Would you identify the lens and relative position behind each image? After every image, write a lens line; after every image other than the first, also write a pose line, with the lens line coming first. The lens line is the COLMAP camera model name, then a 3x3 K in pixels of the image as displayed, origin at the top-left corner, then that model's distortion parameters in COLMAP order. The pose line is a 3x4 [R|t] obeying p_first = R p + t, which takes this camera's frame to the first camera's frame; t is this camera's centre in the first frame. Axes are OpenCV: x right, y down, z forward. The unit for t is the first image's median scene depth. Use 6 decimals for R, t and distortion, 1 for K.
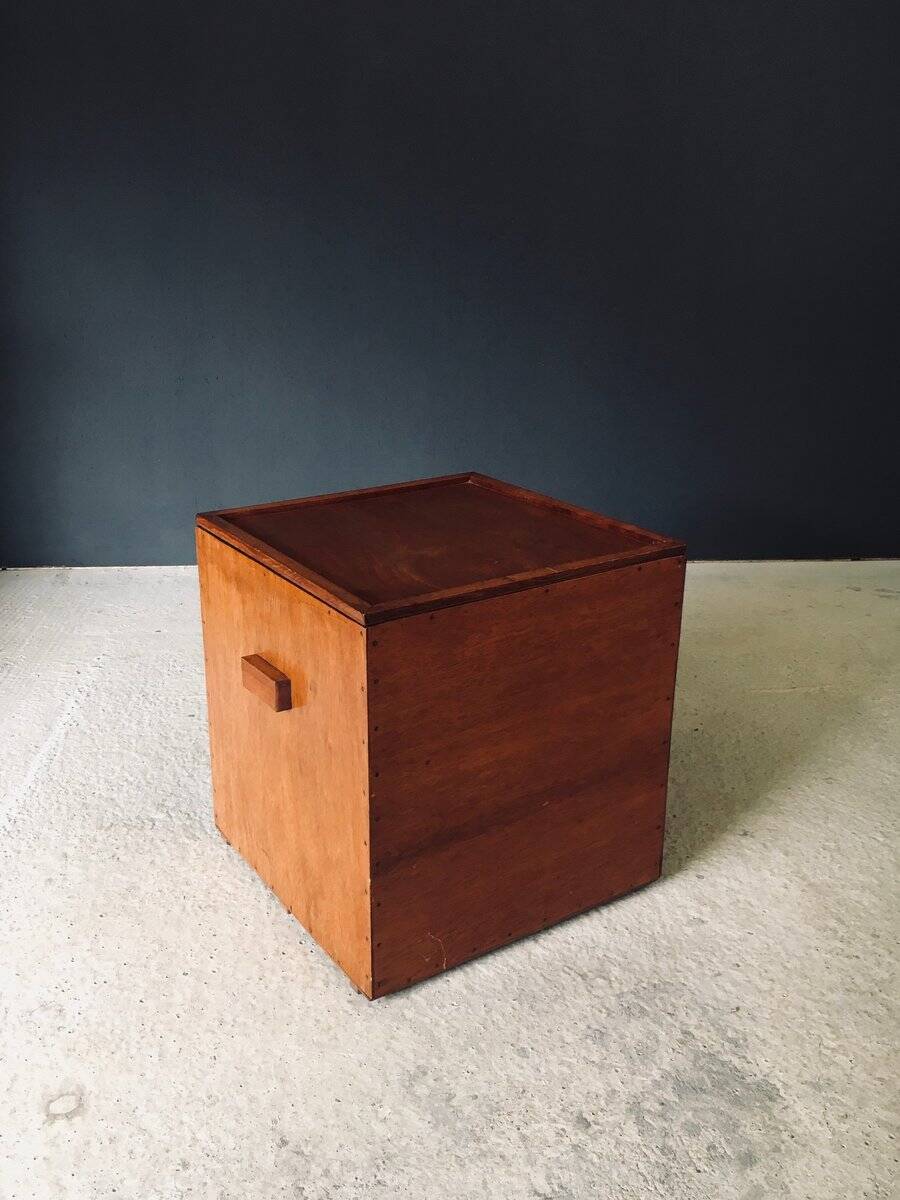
lens RADIAL K [[1099.3, 0, 407.0], [0, 1099.3, 520.4], [0, 0, 1]] dist [0.052124, -0.050534]
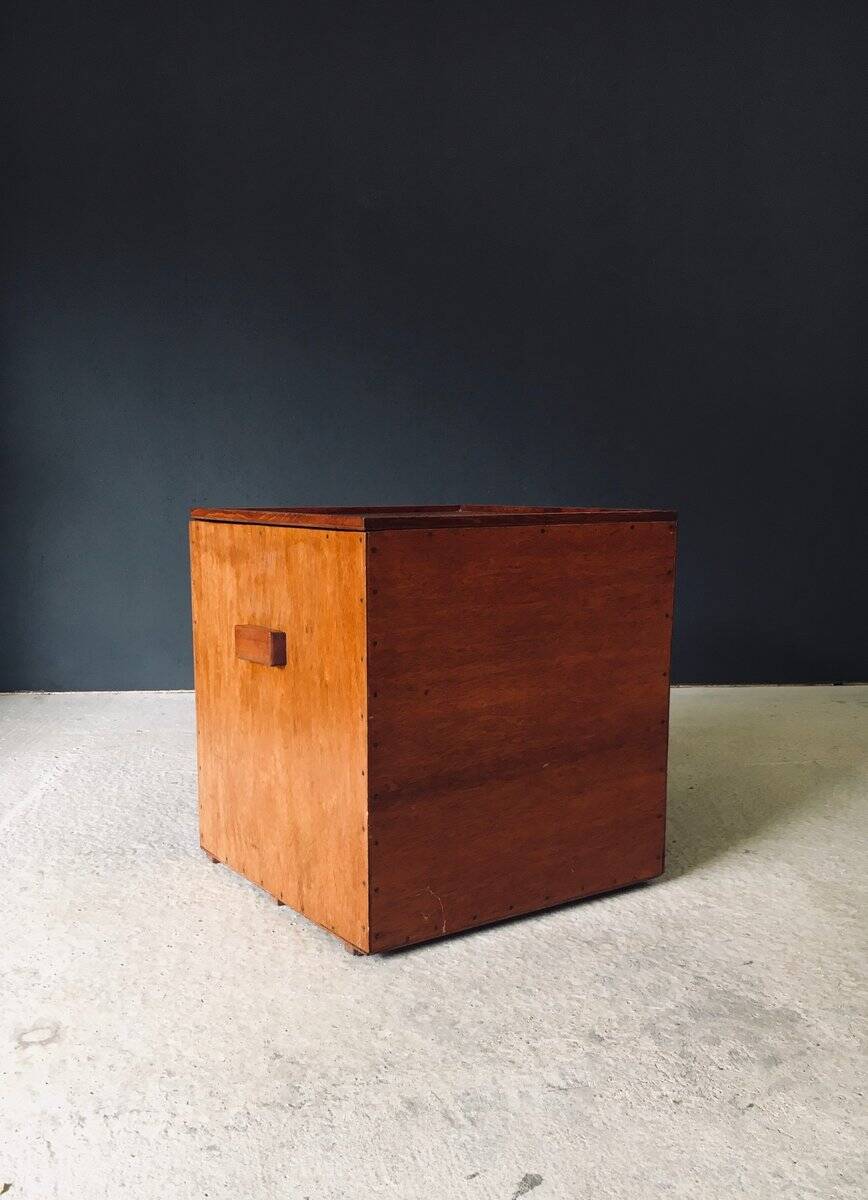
lens RADIAL K [[1100.5, 0, 417.2], [0, 1100.5, 601.7], [0, 0, 1]] dist [0.036787, 0.014290]
pose [[0.999524, -0.000023, 0.030837, -0.018881], [0.004832, 0.987761, -0.155898, 0.277811], [-0.030457, 0.155973, 0.987292, 0.017474]]
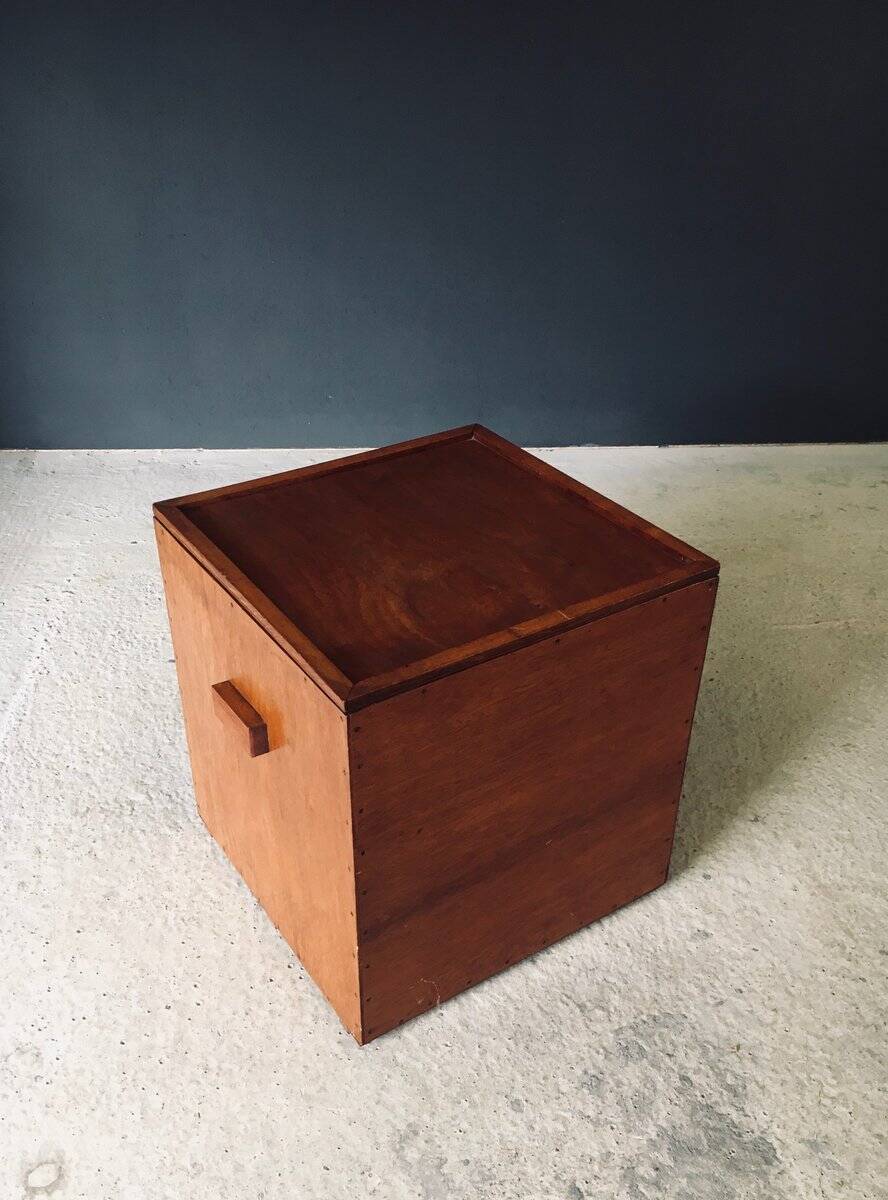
lens RADIAL K [[1133.1, 0, 437.8], [0, 1133.1, 596.6], [0, 0, 1]] dist [0.022162, 0.000000]
pose [[0.999765, -0.001020, 0.021654, 0.013008], [-0.004559, 0.966662, 0.256014, -0.194498], [-0.021193, -0.256053, 0.966430, 0.140791]]
